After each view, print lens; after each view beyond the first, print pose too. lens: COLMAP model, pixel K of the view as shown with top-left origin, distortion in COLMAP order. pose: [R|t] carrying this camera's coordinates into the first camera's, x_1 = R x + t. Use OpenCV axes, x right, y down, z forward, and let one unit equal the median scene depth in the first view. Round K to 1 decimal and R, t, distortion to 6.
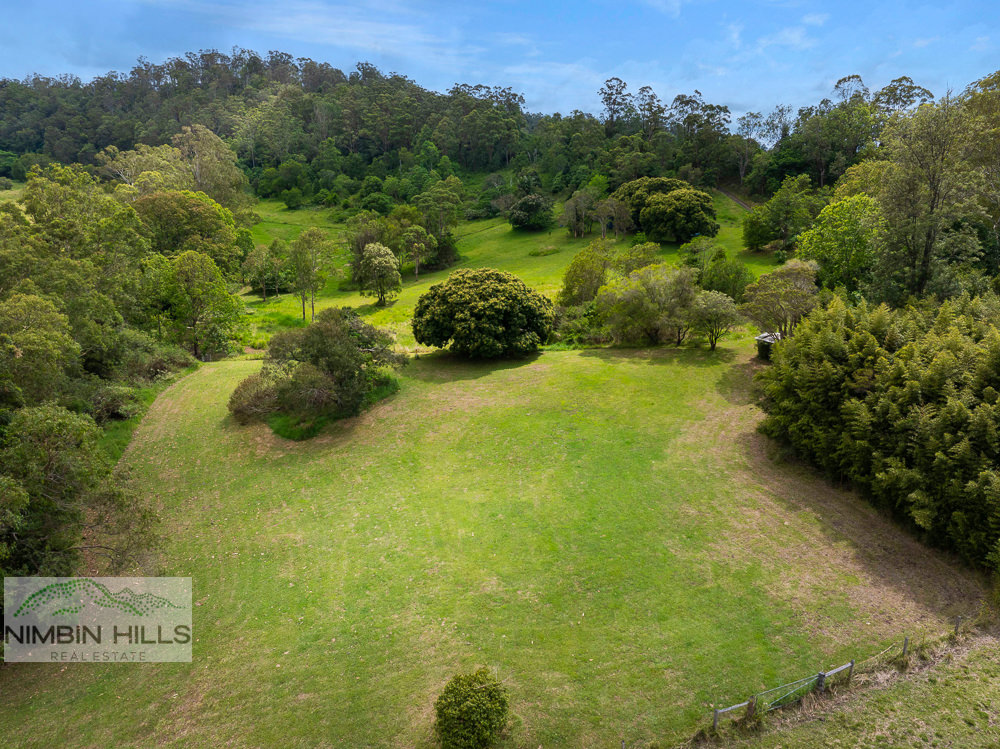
lens RADIAL K [[703.0, 0, 500.4], [0, 703.0, 369.7], [0, 0, 1]] dist [-0.034979, -0.002127]
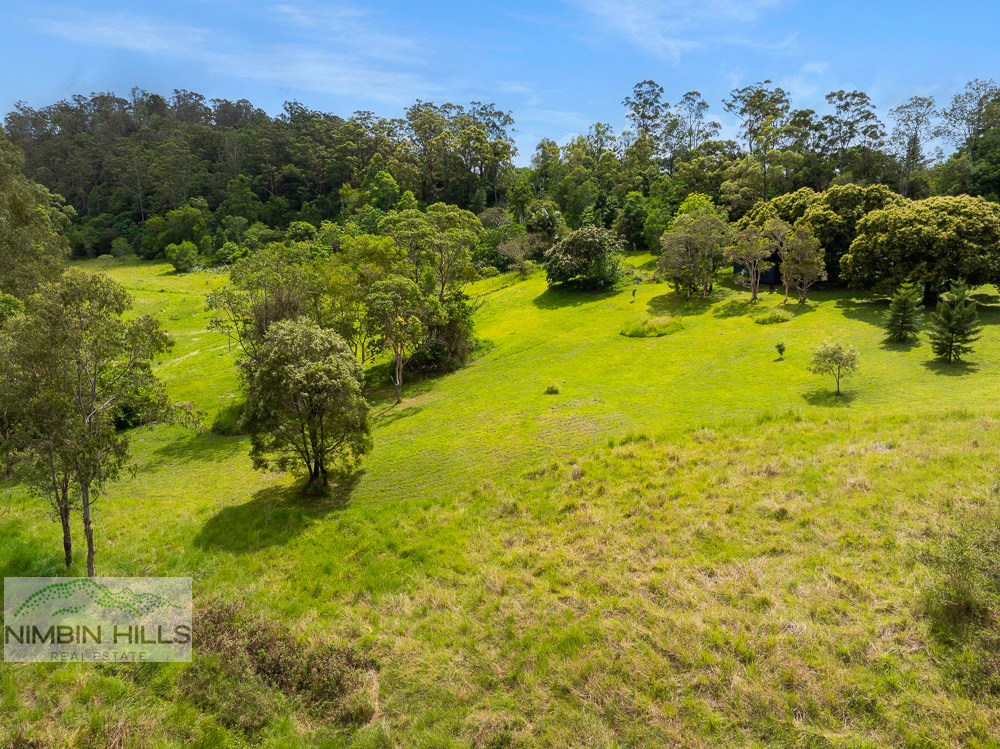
lens RADIAL K [[703.0, 0, 500.4], [0, 703.0, 369.7], [0, 0, 1]] dist [-0.034979, -0.002127]
pose [[0.995634, -0.029700, 0.088498, -0.082839], [0.038472, 0.994331, -0.099129, -0.088426], [-0.085052, 0.102100, 0.991132, 0.491508]]
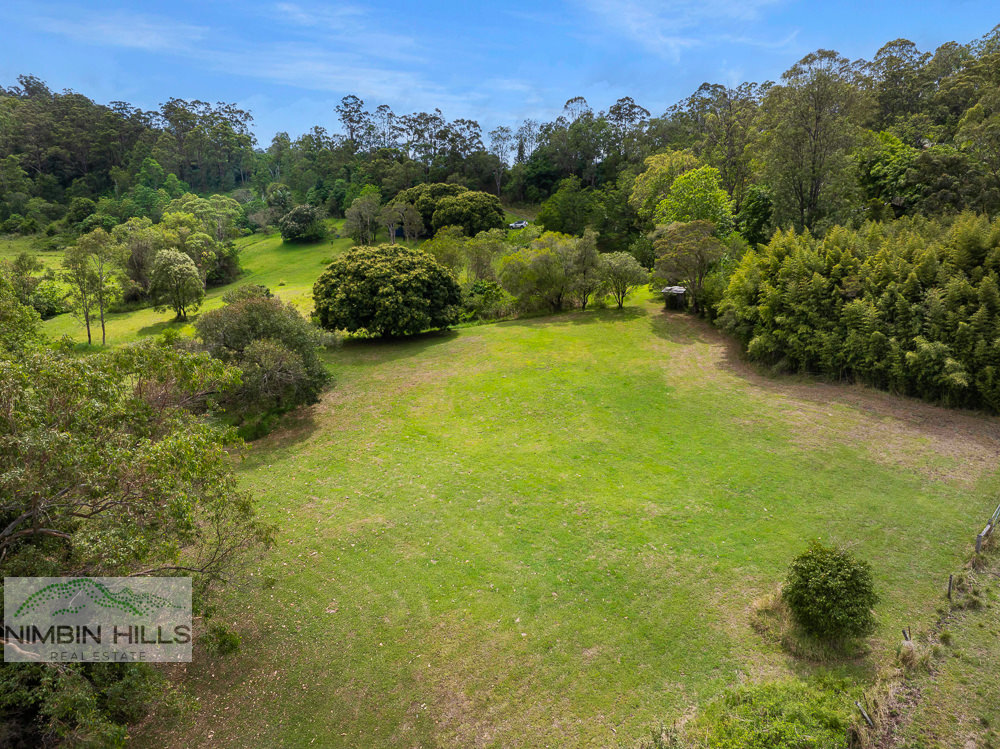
lens RADIAL K [[703.0, 0, 500.4], [0, 703.0, 369.7], [0, 0, 1]] dist [-0.034979, -0.002127]
pose [[0.906782, -0.106250, 0.407991, -0.131793], [0.127050, 0.991602, -0.024140, 0.028872], [-0.402000, 0.073725, 0.912667, 0.052694]]
